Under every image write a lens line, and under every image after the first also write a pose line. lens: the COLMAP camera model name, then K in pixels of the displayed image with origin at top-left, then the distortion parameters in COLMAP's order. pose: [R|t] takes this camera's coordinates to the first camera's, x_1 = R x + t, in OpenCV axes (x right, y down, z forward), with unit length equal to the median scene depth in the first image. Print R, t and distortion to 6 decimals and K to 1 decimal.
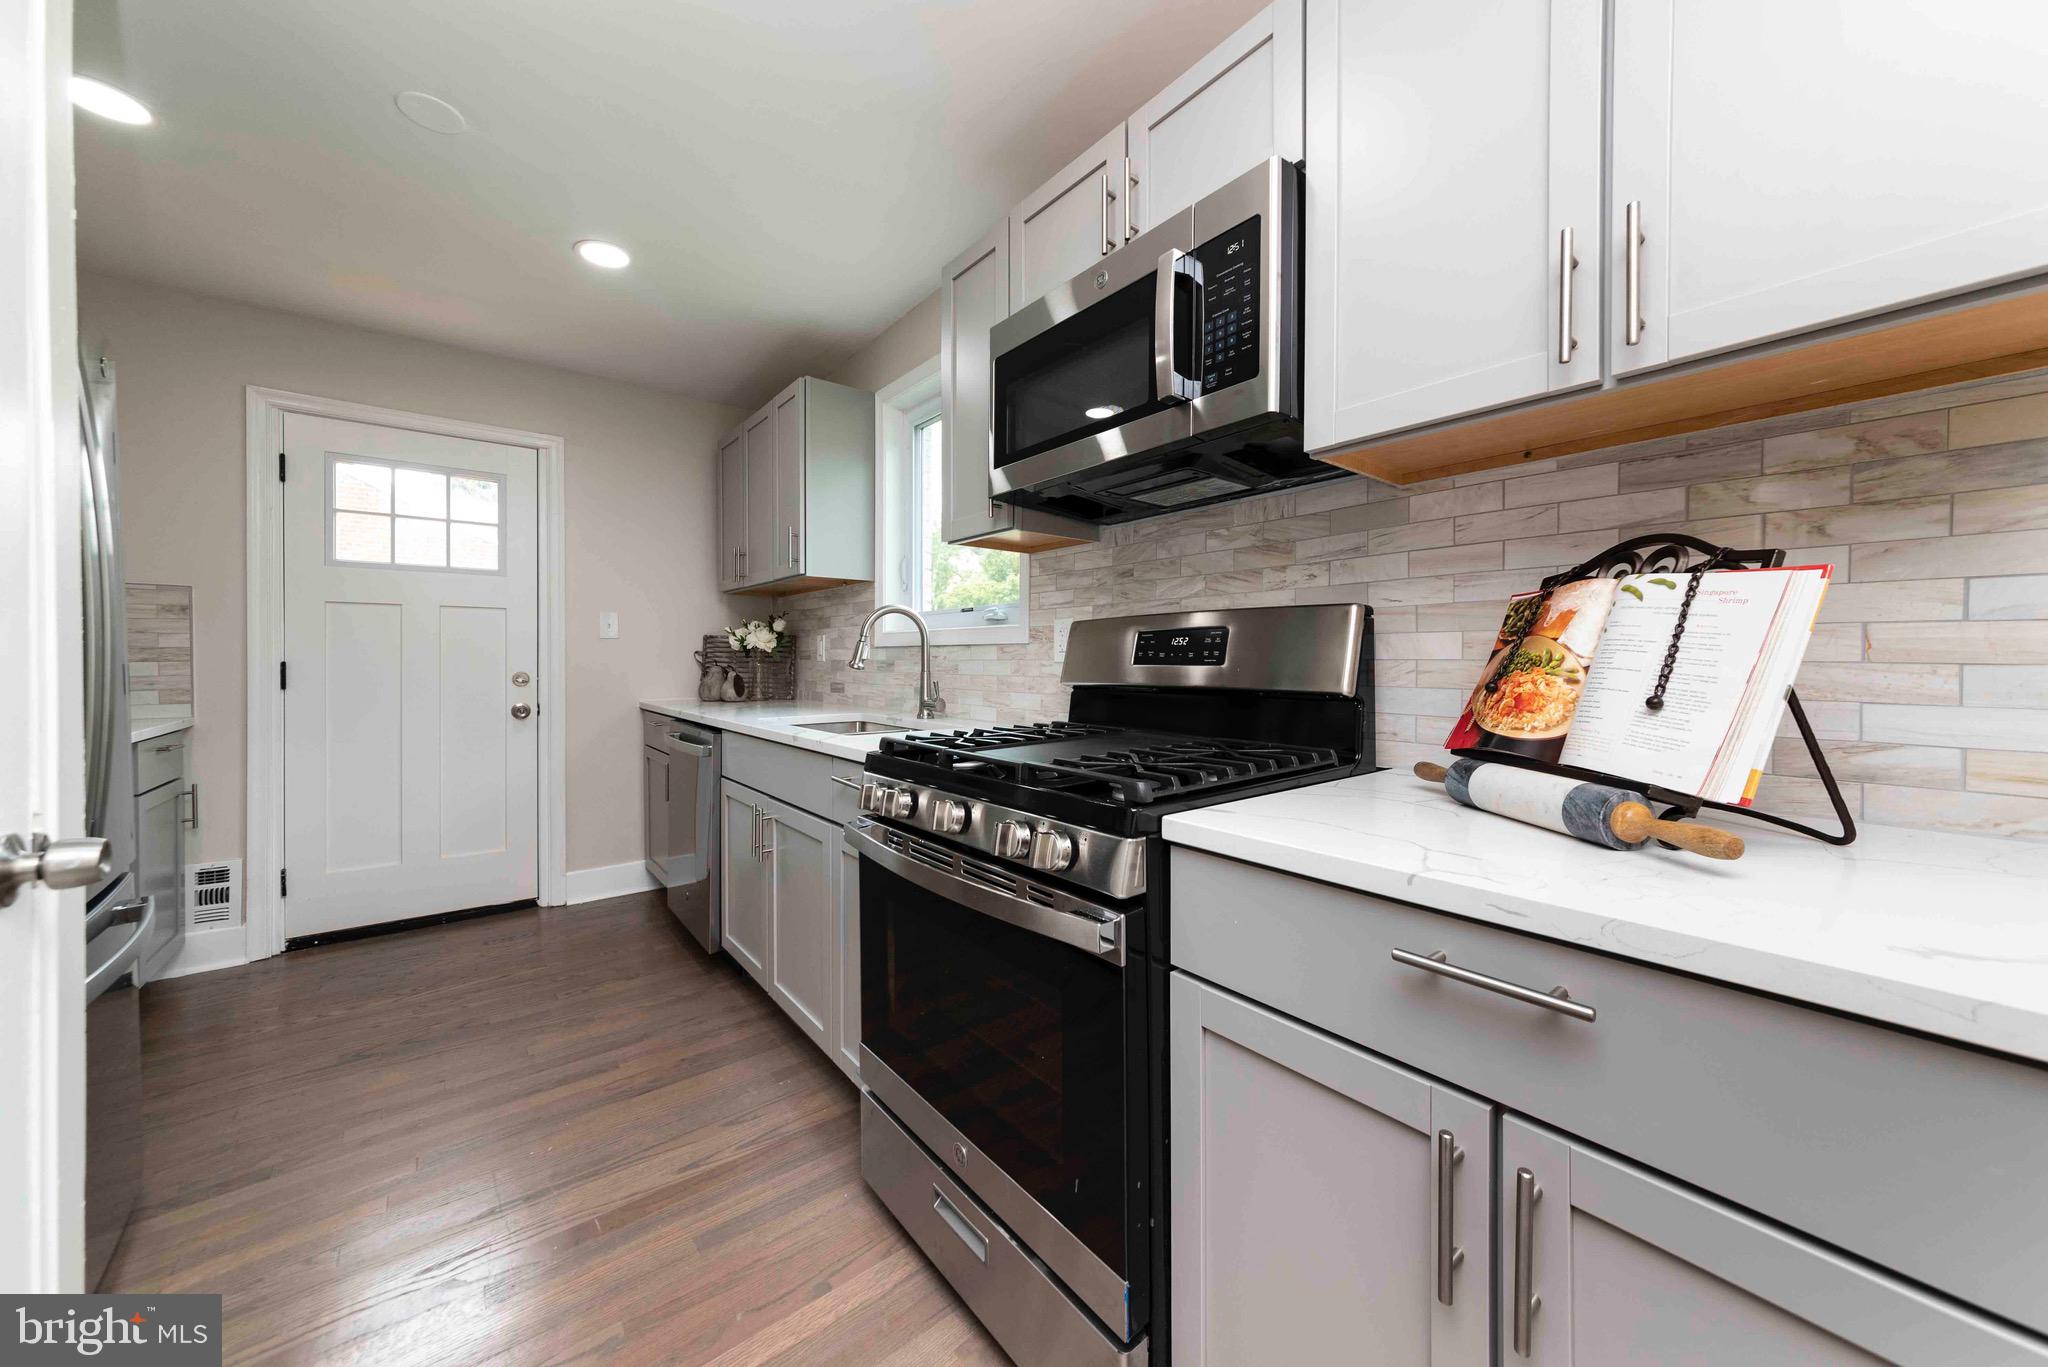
lens RADIAL K [[724.1, 0, 1025.6], [0, 724.1, 662.3], [0, 0, 1]] dist [0.000122, -0.000075]
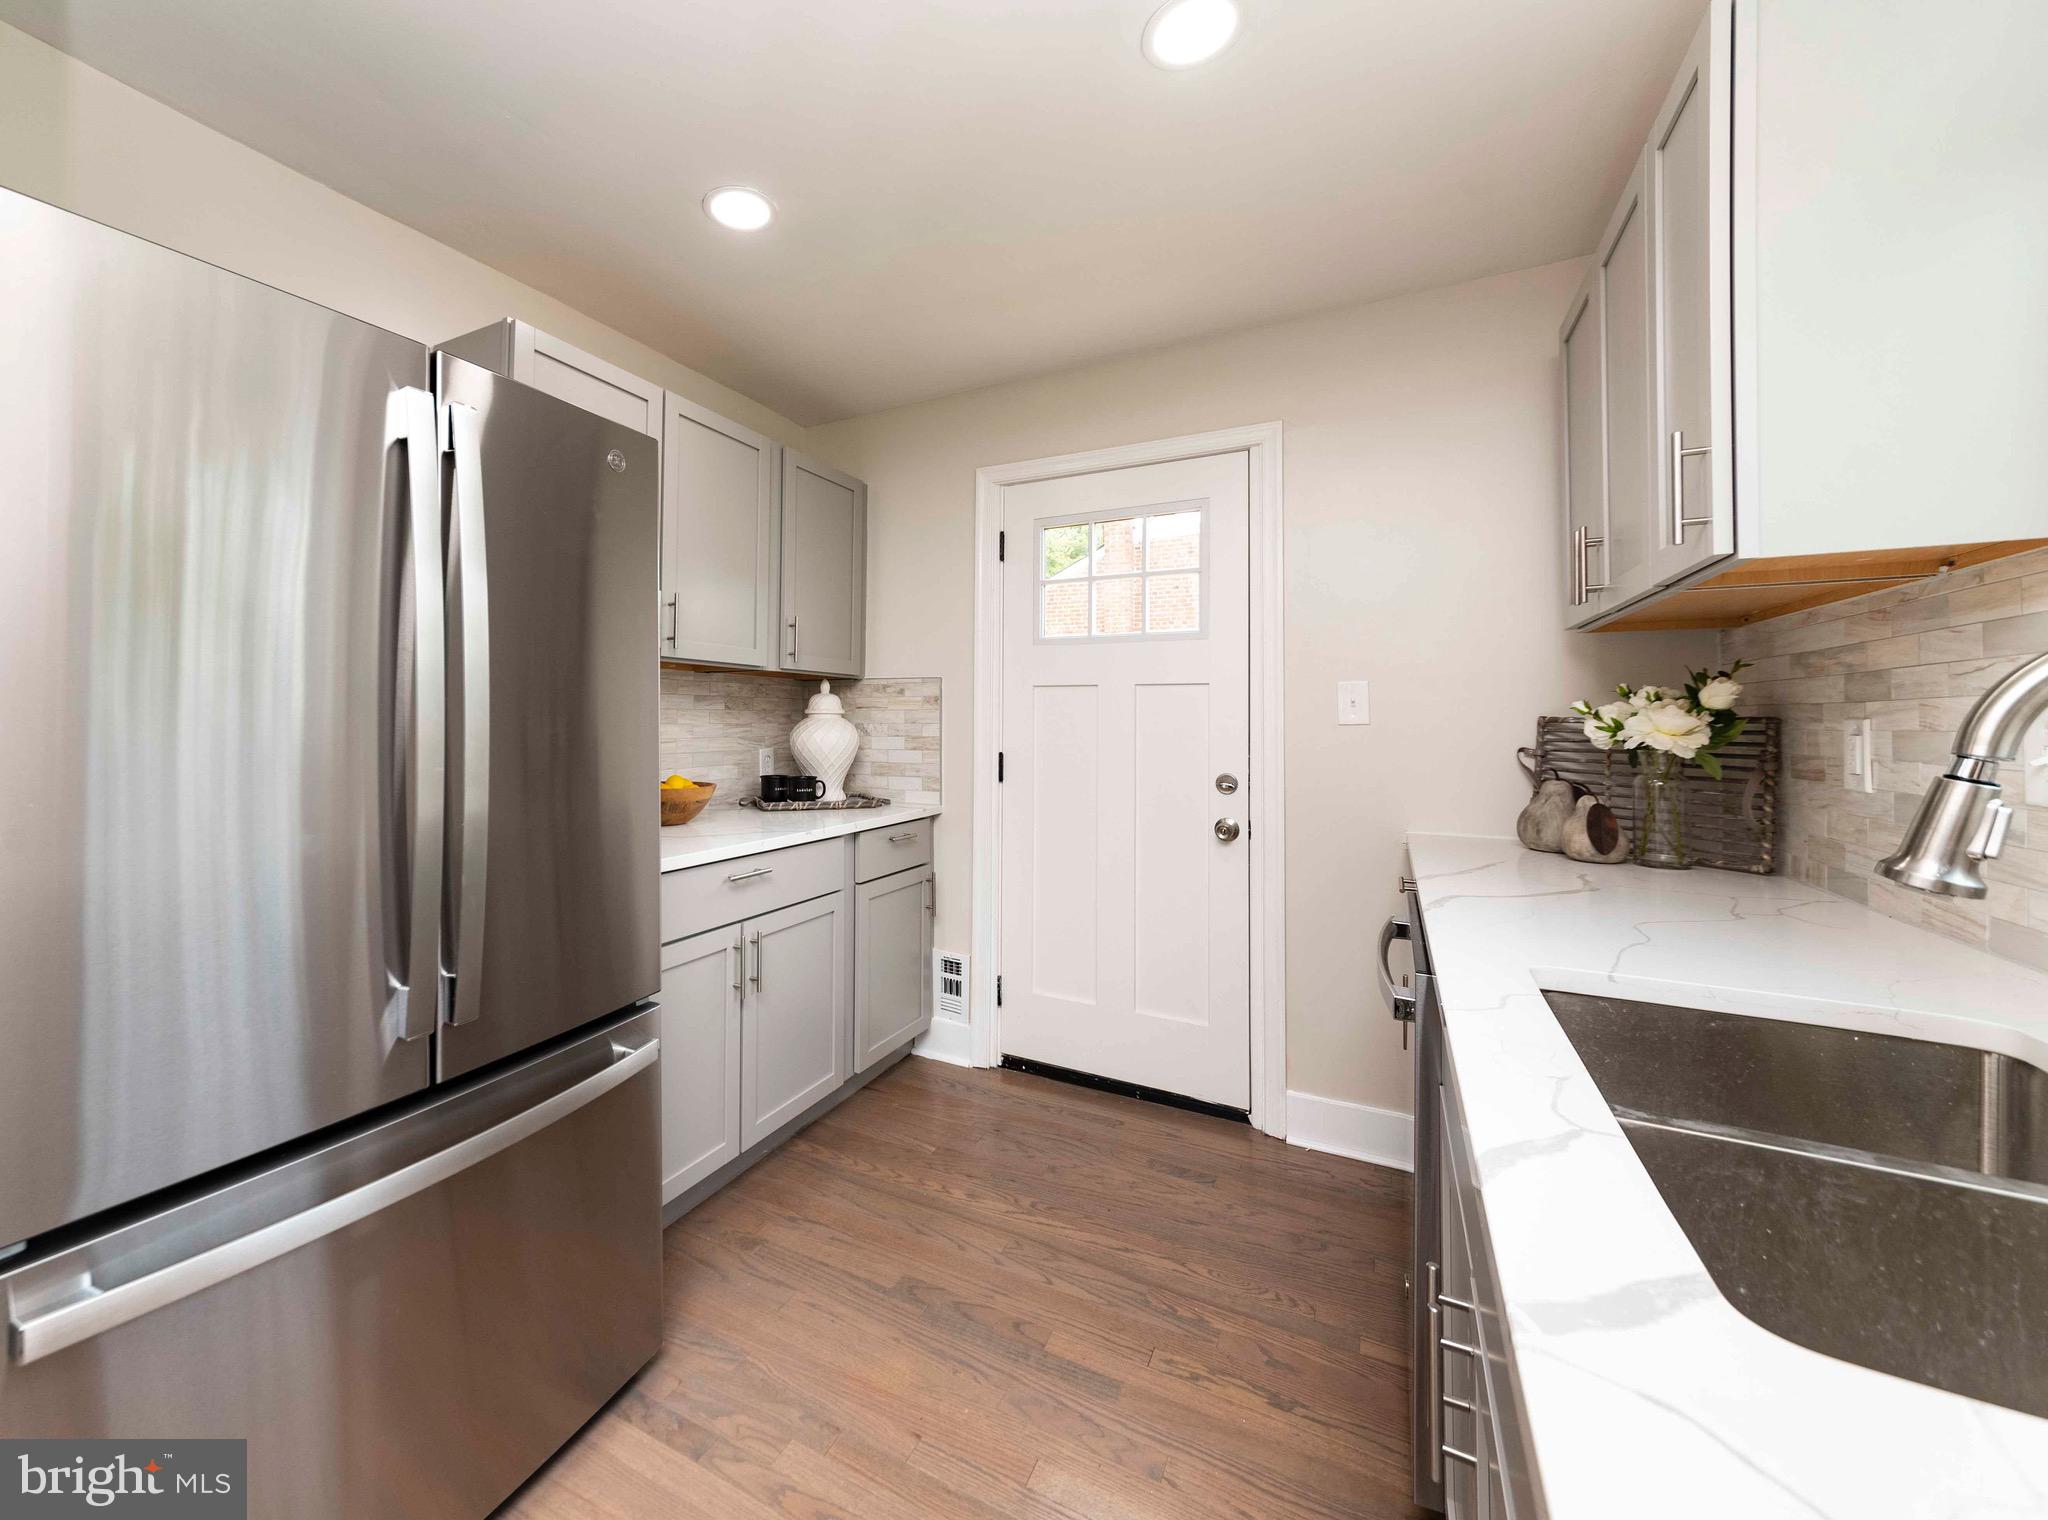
lens RADIAL K [[827.2, 0, 879.5], [0, 827.2, 701.5], [0, 0, 1]] dist [-0.002127, 0.001103]
pose [[0.355949, -0.021274, -0.934263, -0.088091], [-0.012406, 0.999545, -0.027487, -0.037011], [0.934423, 0.021374, 0.355523, 0.500428]]
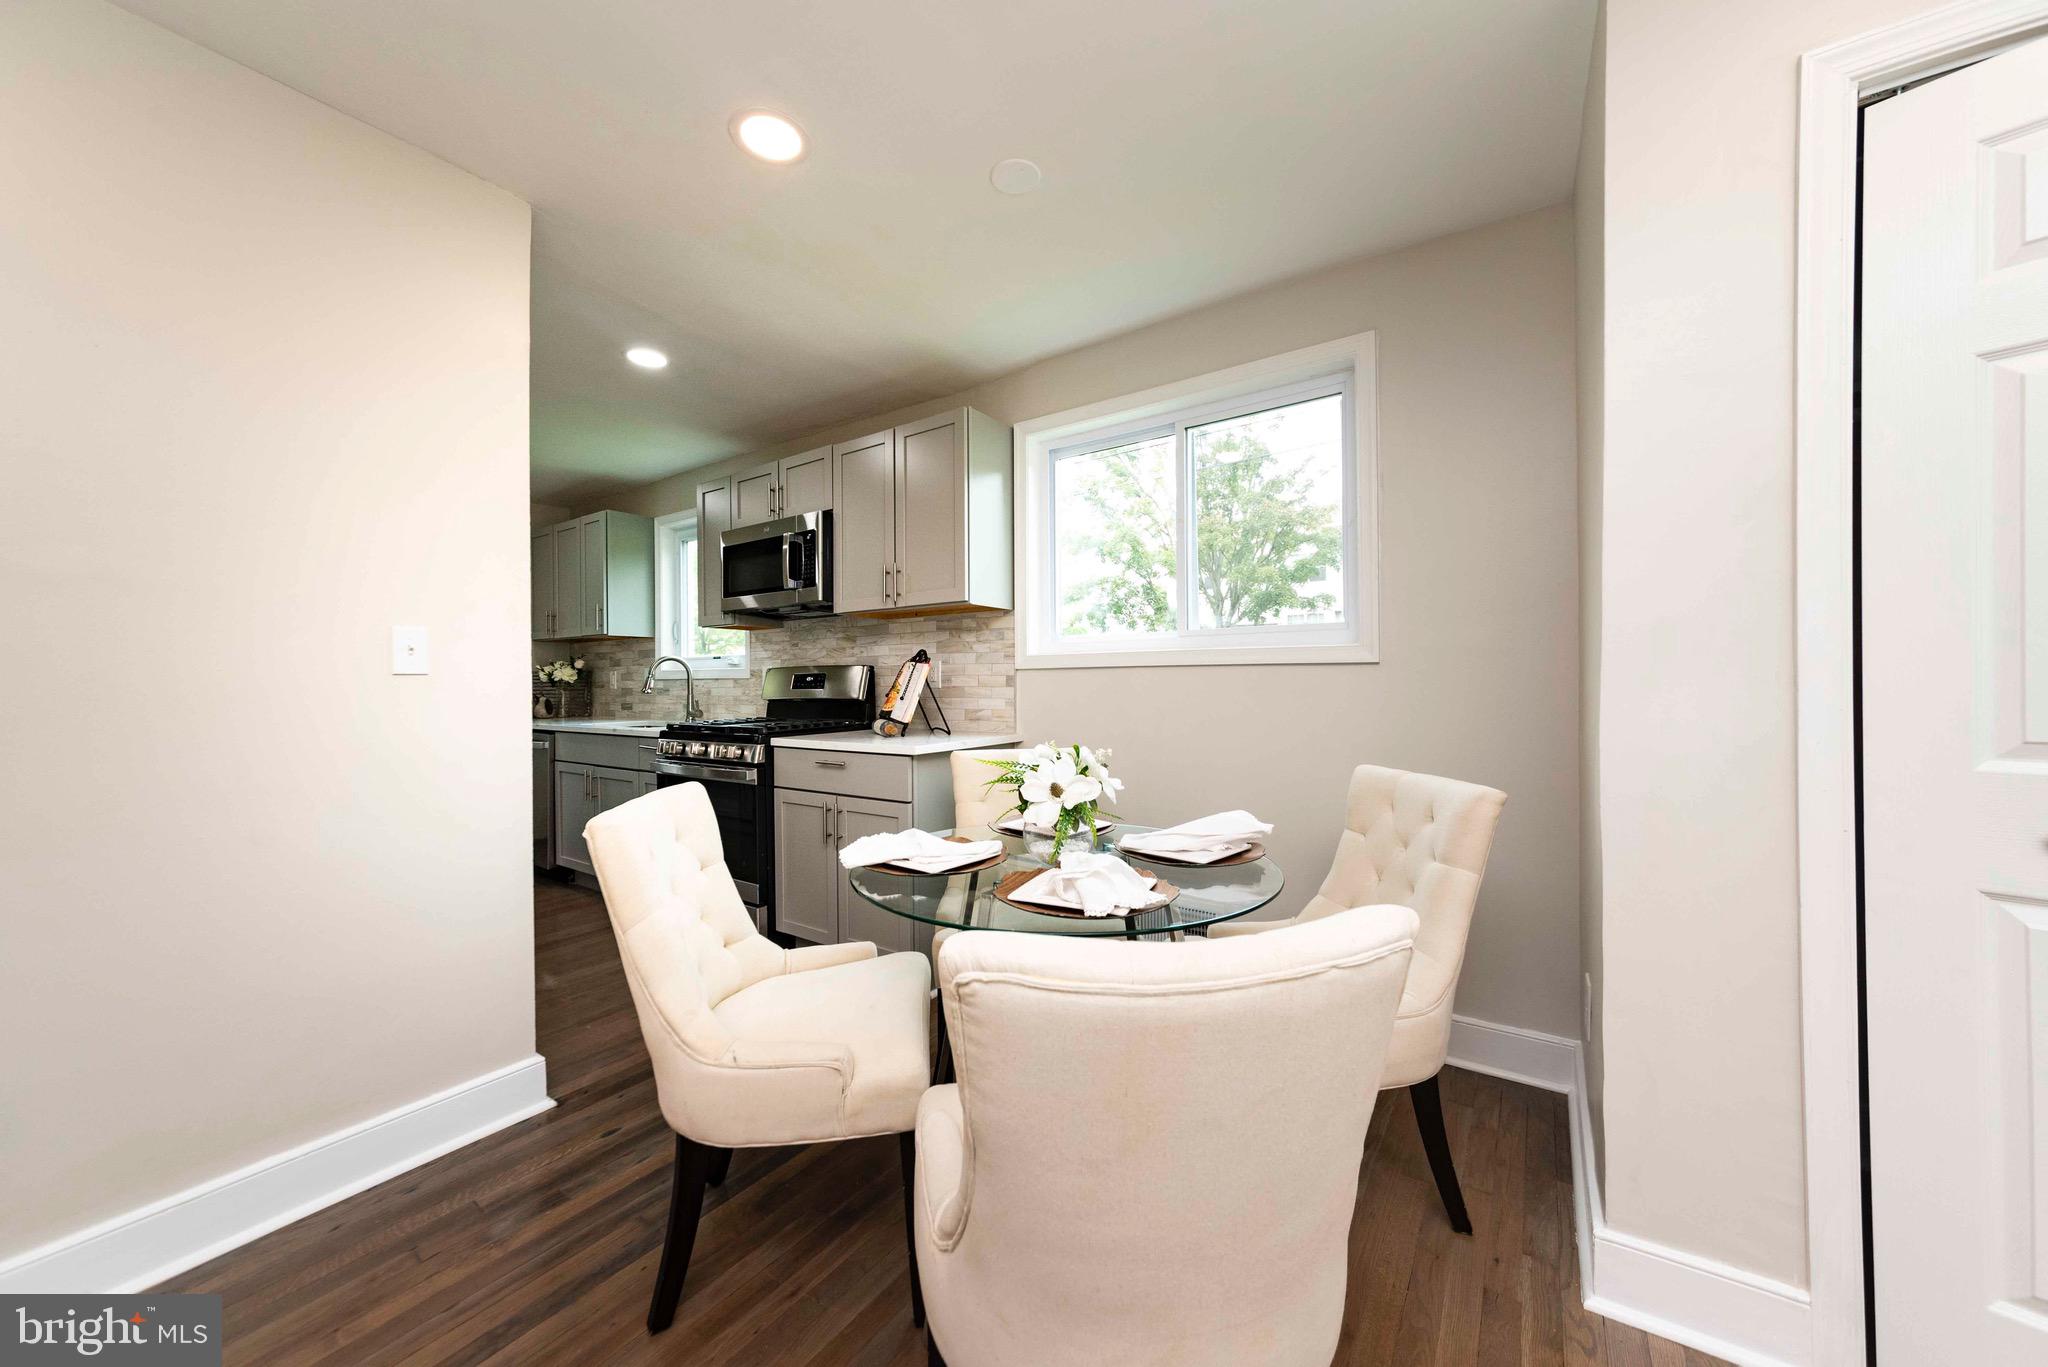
lens RADIAL K [[721.3, 0, 1021.4], [0, 721.3, 686.6], [0, 0, 1]] dist [-0.000049, -0.000231]
pose [[0.958923, -0.010352, 0.283478, 0.123945], [0.009992, 0.999946, 0.002715, -0.002277], [-0.283491, 0.000229, 0.958975, -0.819861]]
